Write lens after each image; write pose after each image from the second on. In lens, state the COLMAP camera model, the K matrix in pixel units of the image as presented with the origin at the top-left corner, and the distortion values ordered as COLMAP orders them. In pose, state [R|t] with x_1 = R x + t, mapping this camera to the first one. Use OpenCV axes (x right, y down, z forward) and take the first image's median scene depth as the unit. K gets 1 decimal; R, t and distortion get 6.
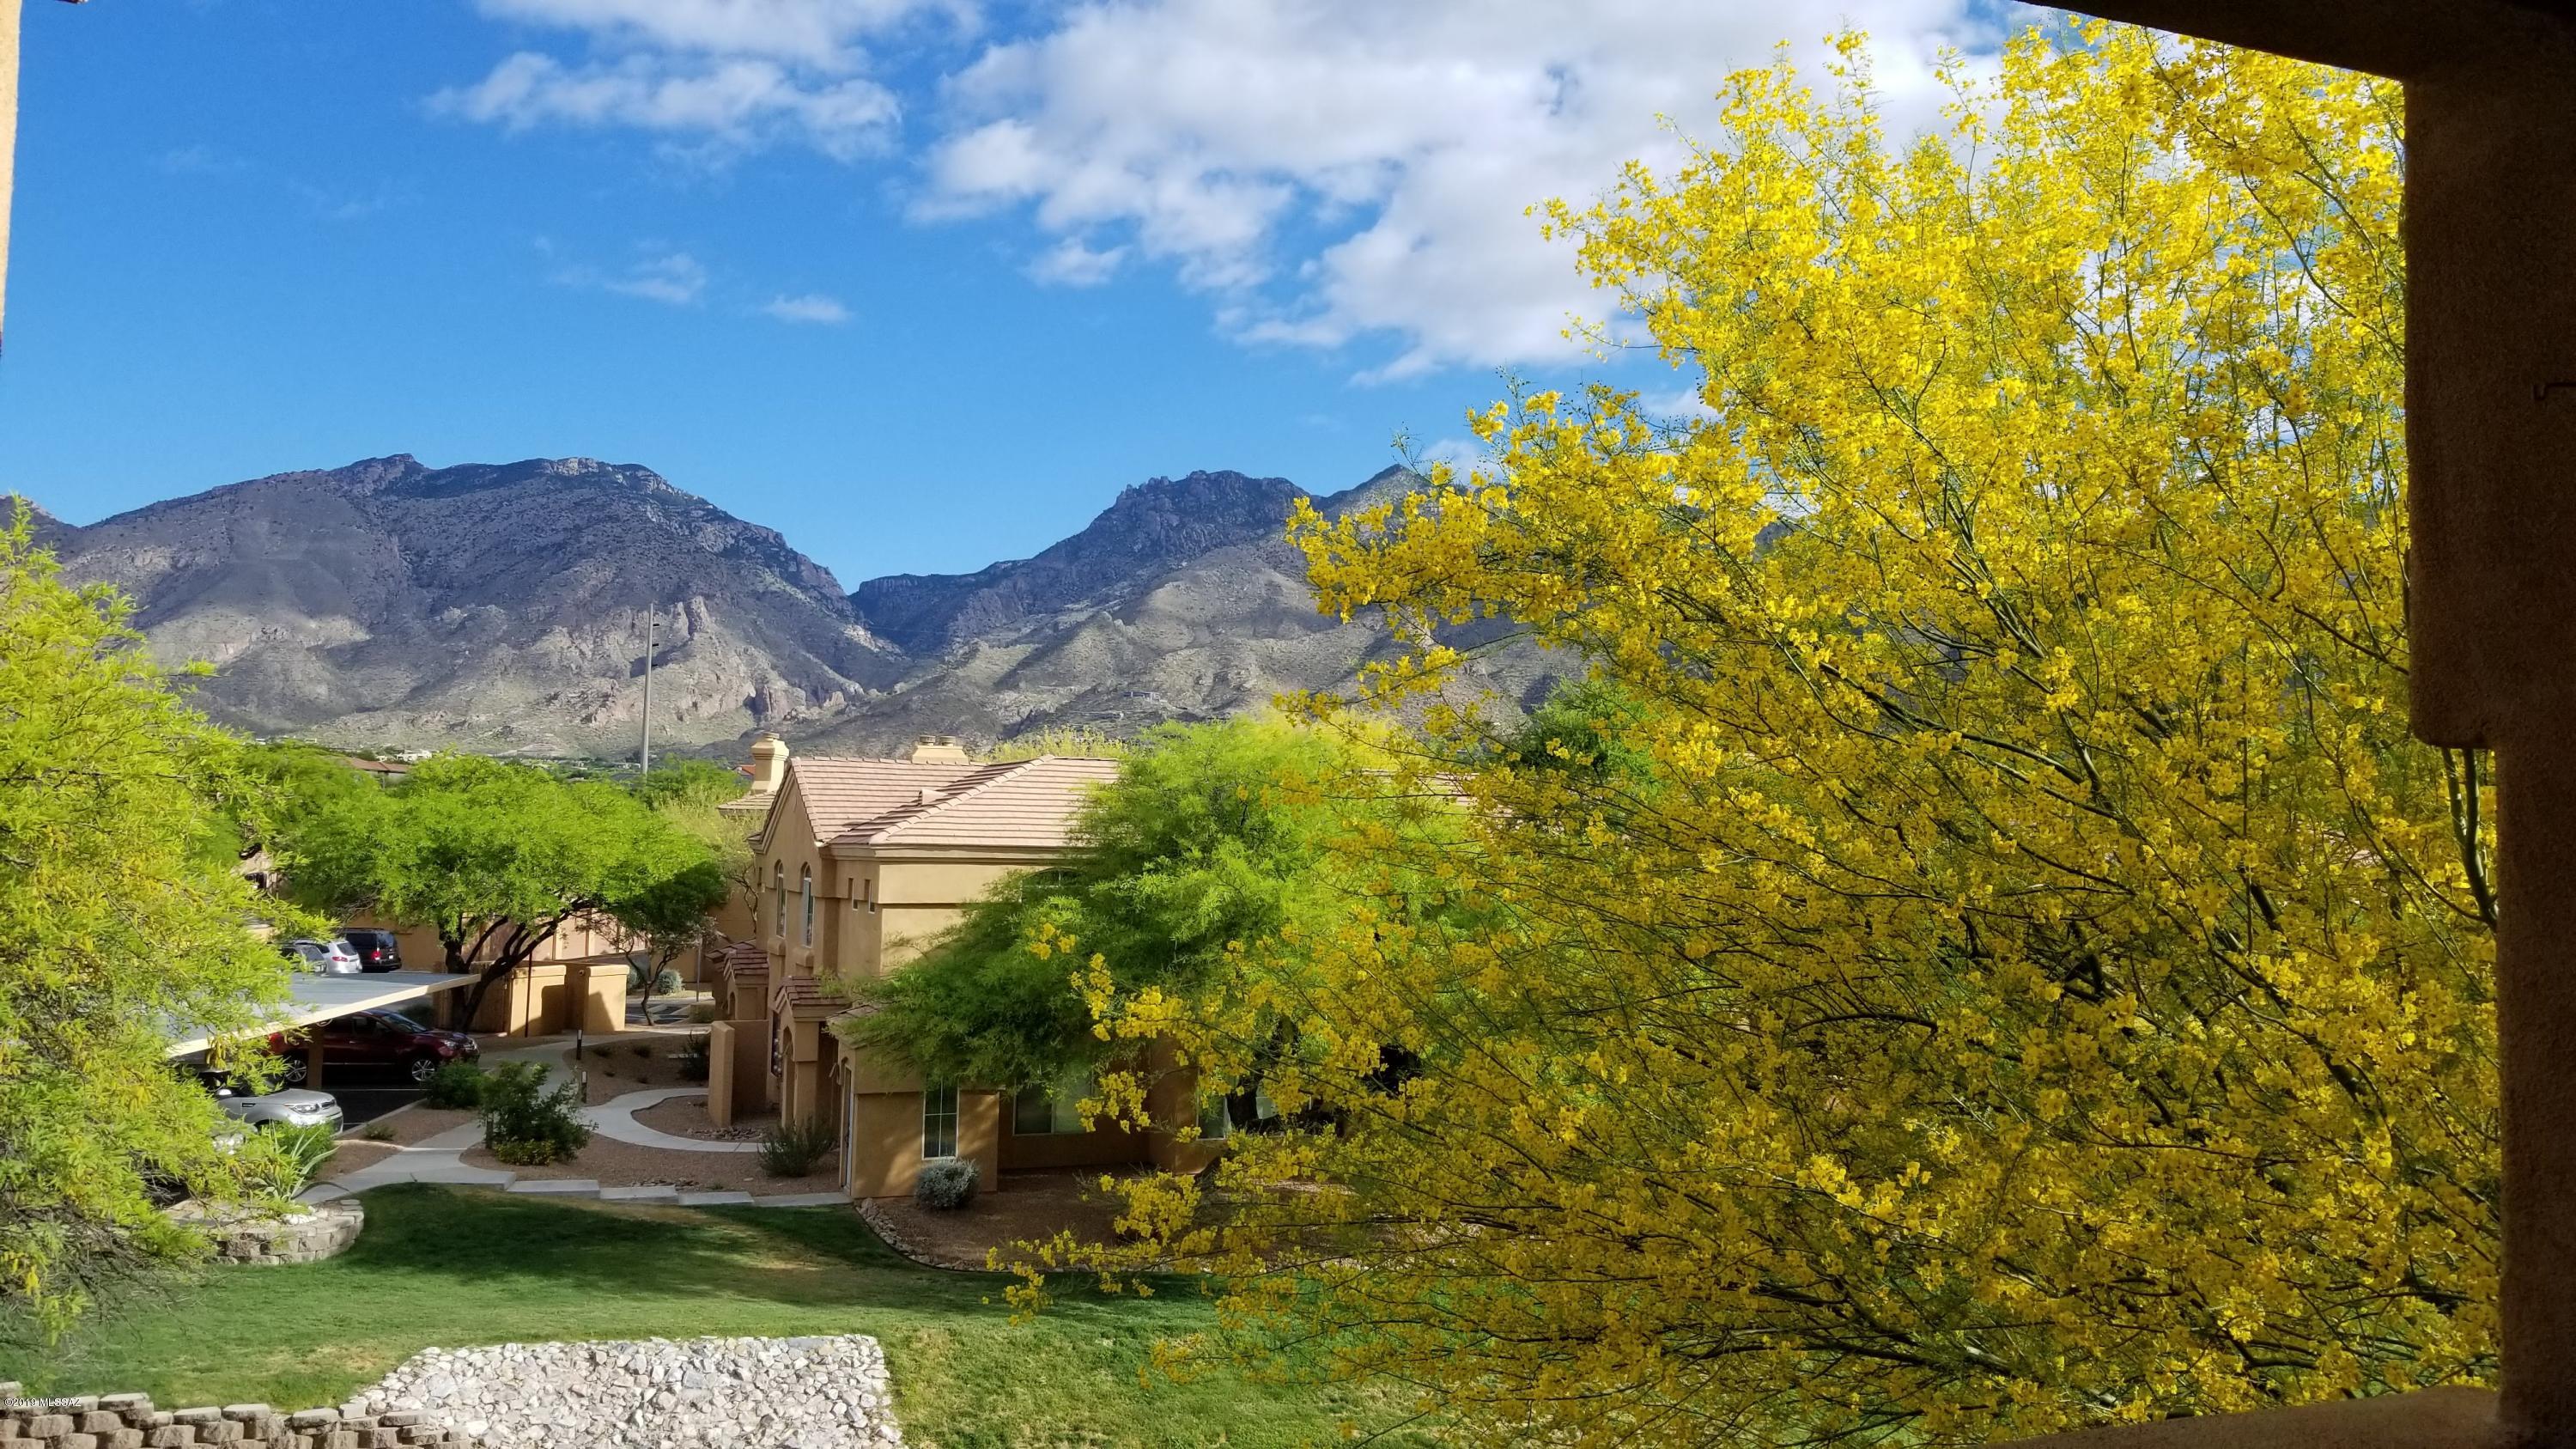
lens RADIAL K [[2010.0, 0, 1288.0], [0, 2010.0, 724.5], [0, 0, 1]] dist [0.126343, -0.254000]
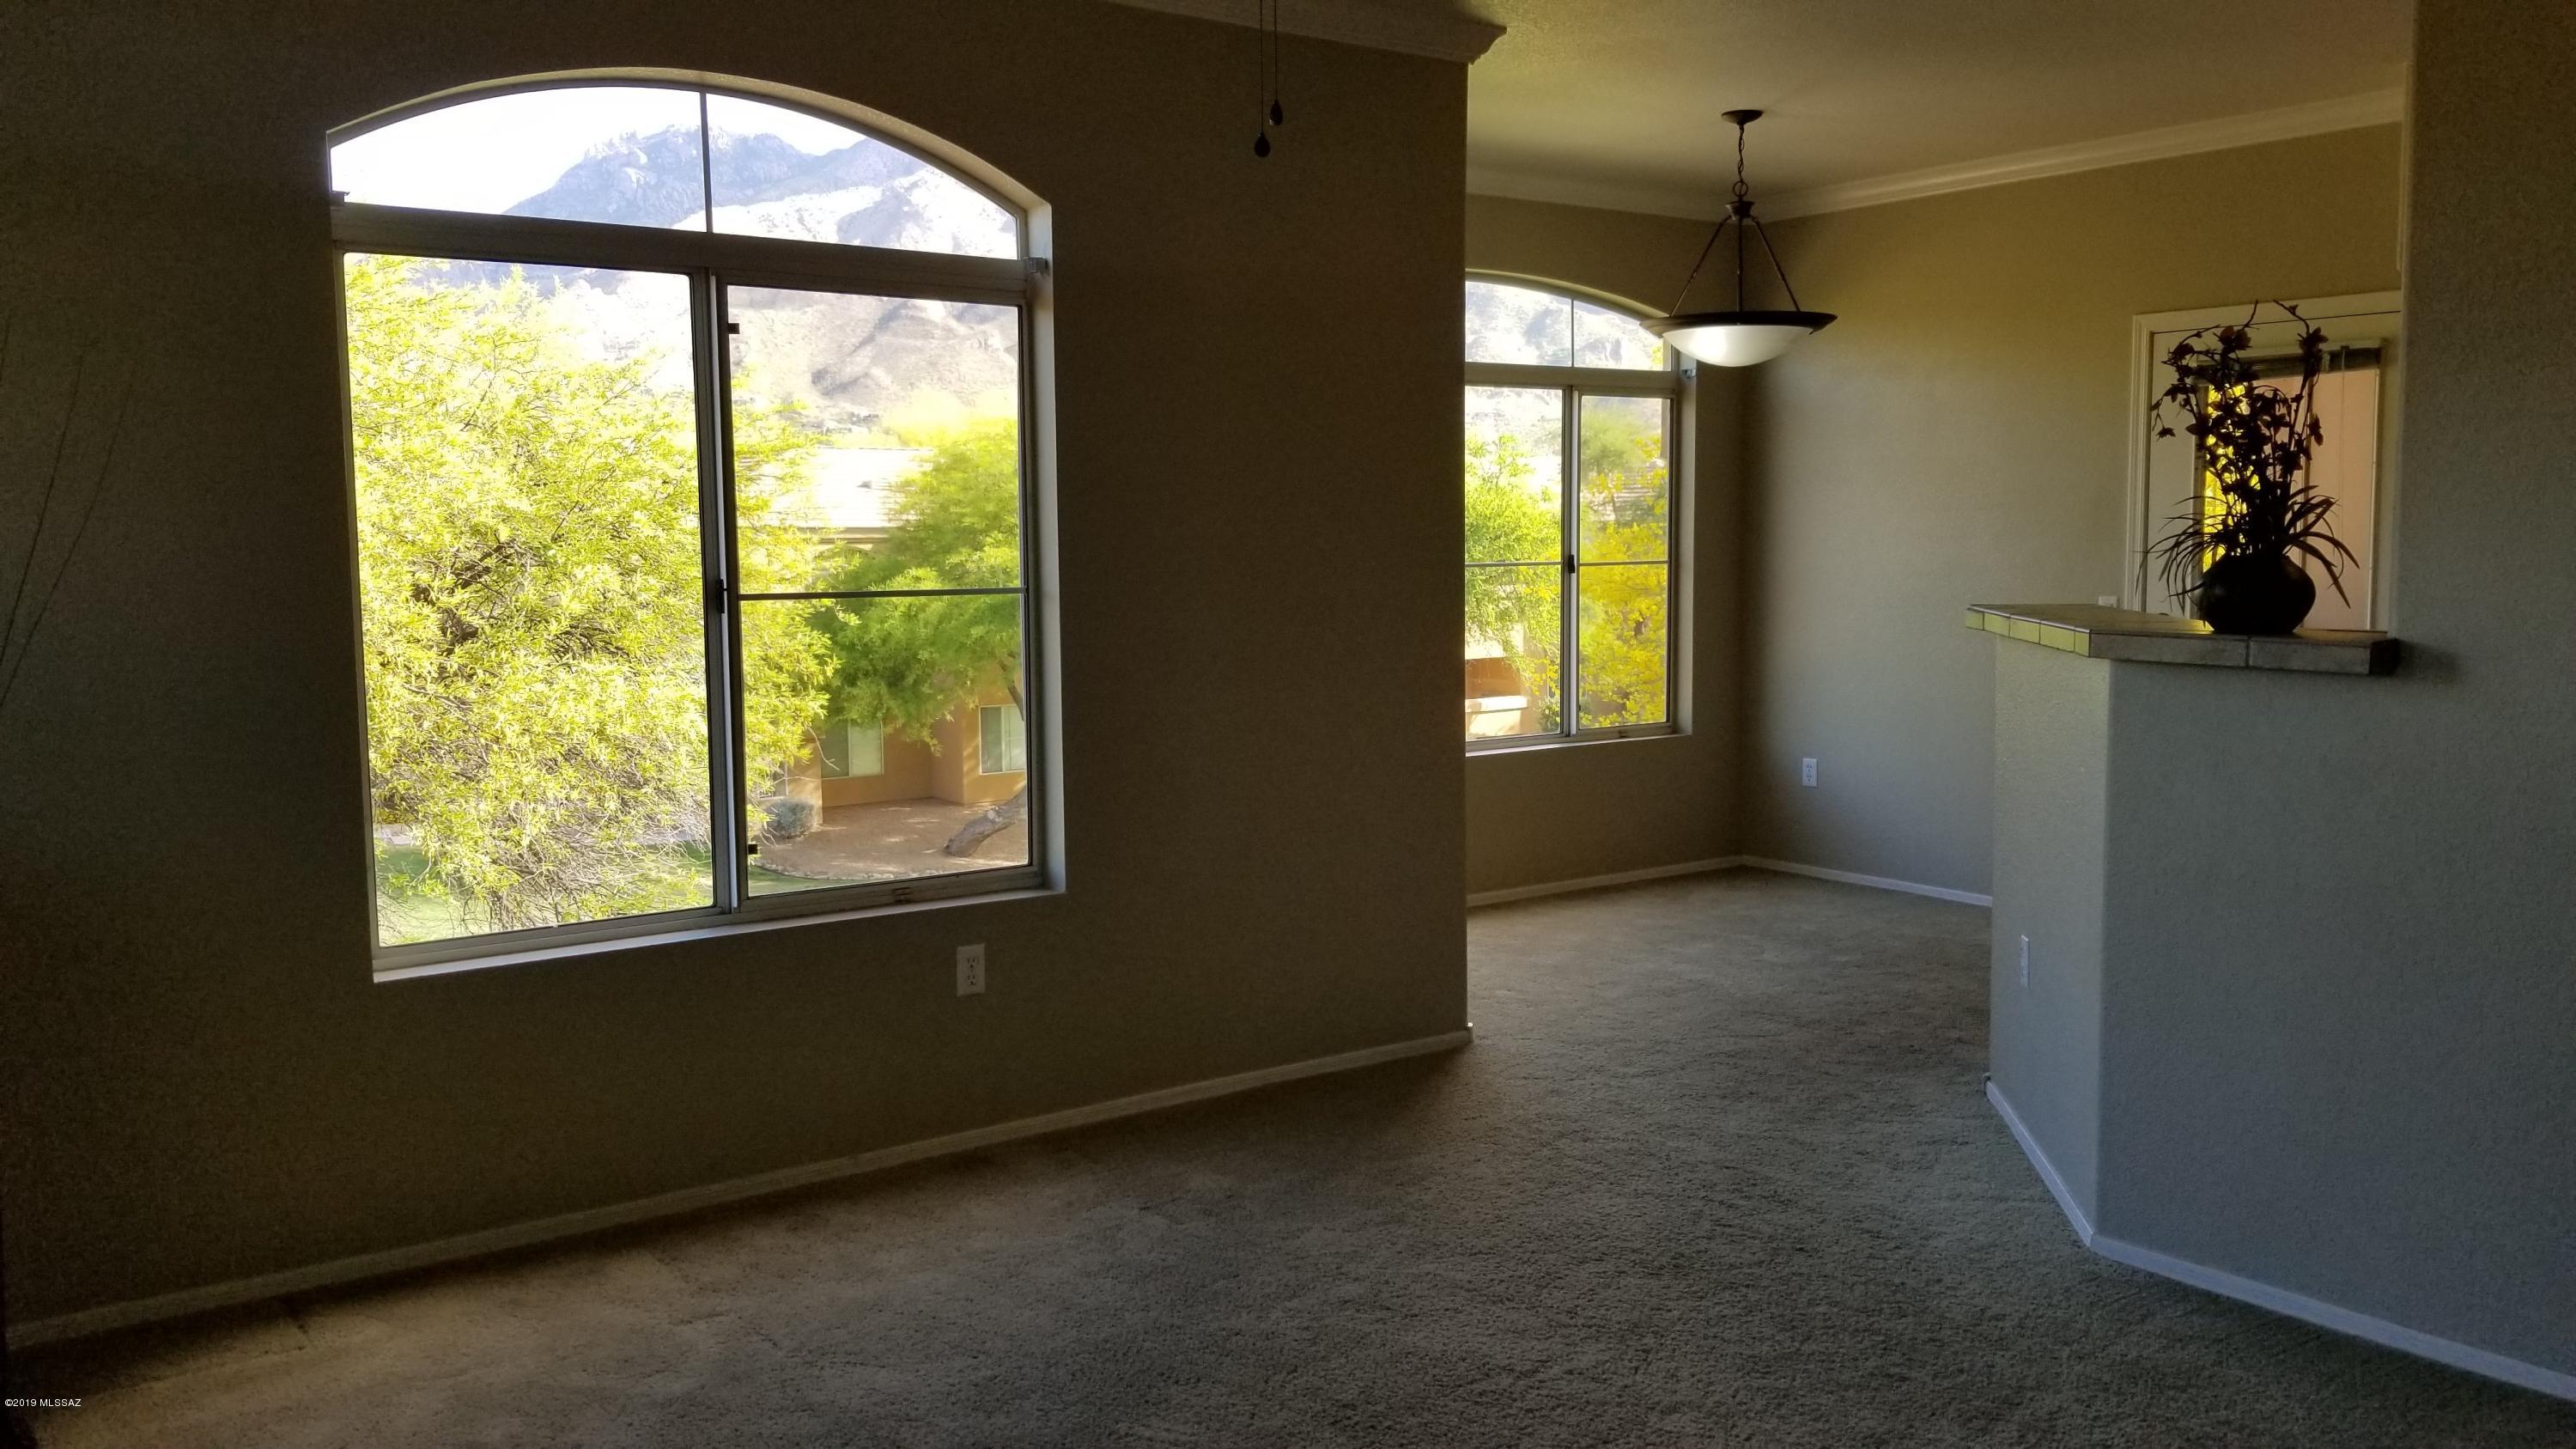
lens RADIAL K [[2010.2, 0, 1255.4], [0, 2010.2, 763.1], [0, 0, 1]] dist [0.110372, -0.258383]
pose [[0.974107, -0.052658, 0.219870, -0.134460], [0.012823, 0.983801, 0.178807, -0.008837], [-0.225724, -0.171358, 0.959002, -0.150309]]
